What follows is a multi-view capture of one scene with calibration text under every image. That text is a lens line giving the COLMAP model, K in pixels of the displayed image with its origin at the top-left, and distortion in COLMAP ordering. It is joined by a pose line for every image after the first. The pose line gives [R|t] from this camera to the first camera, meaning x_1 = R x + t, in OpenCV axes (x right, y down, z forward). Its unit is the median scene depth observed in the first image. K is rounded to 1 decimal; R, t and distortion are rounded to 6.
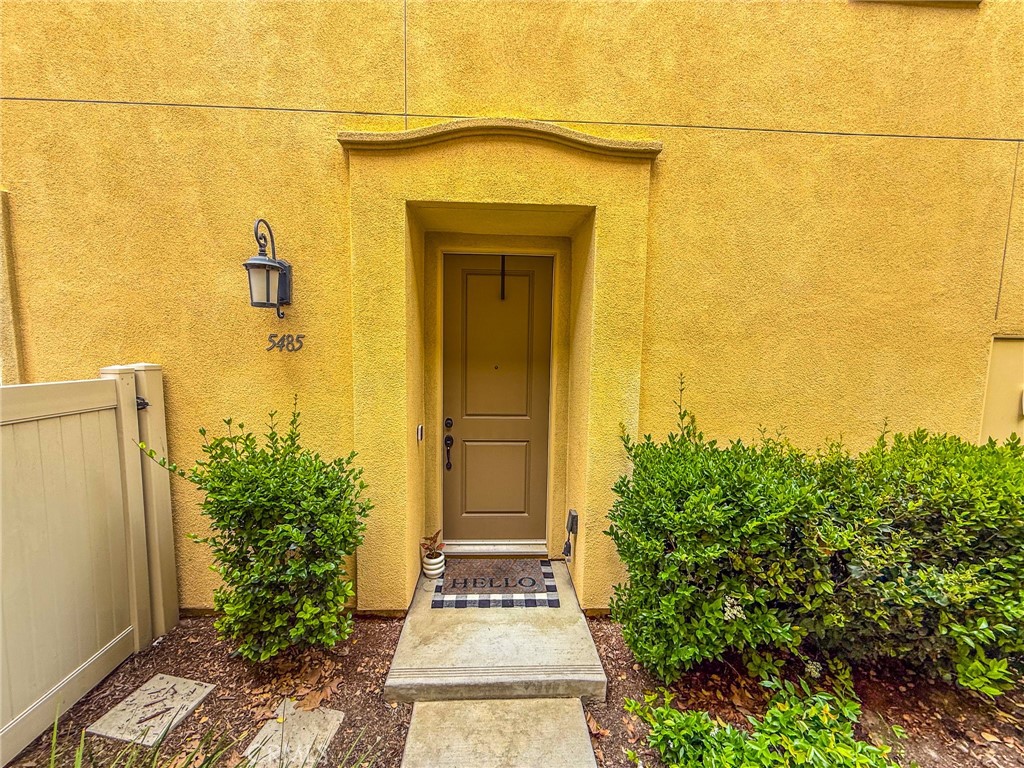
lens RADIAL K [[408.5, 0, 508.1], [0, 408.5, 385.8], [0, 0, 1]] dist [-0.001305, 0.000825]
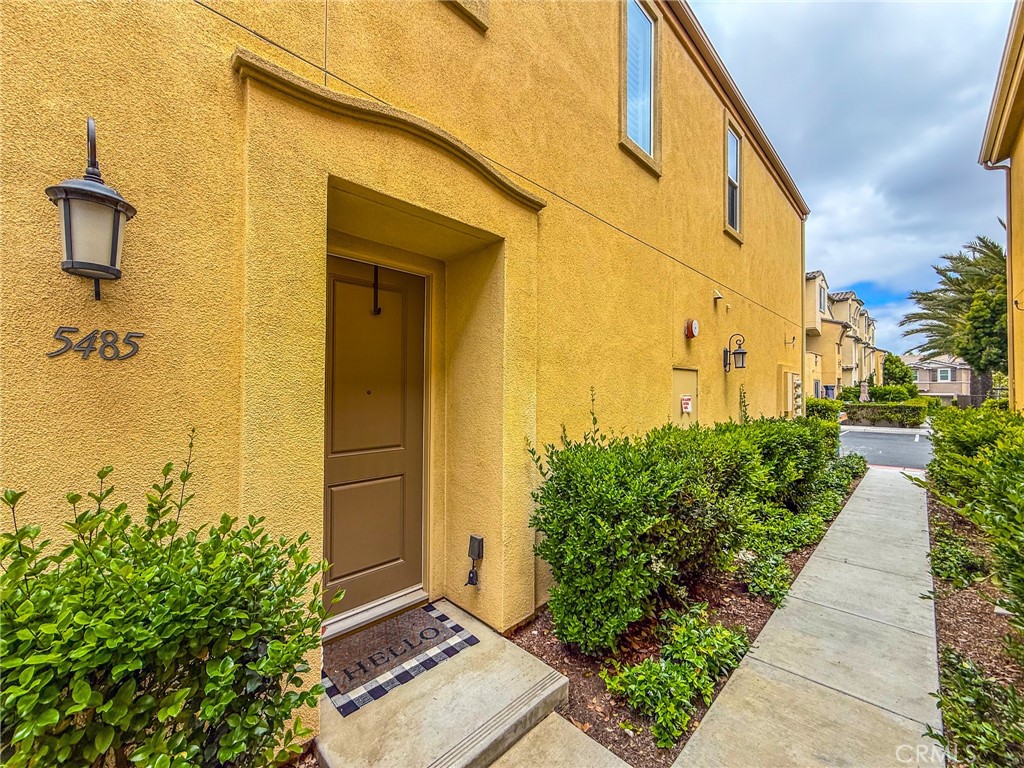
lens RADIAL K [[408.5, 0, 509.0], [0, 408.5, 385.7], [0, 0, 1]] dist [-0.001305, 0.000825]
pose [[0.738926, -0.006278, 0.673758, -0.505787], [0.072674, 0.994866, -0.070433, 0.029606], [-0.669856, 0.101010, 0.735588, 0.225521]]
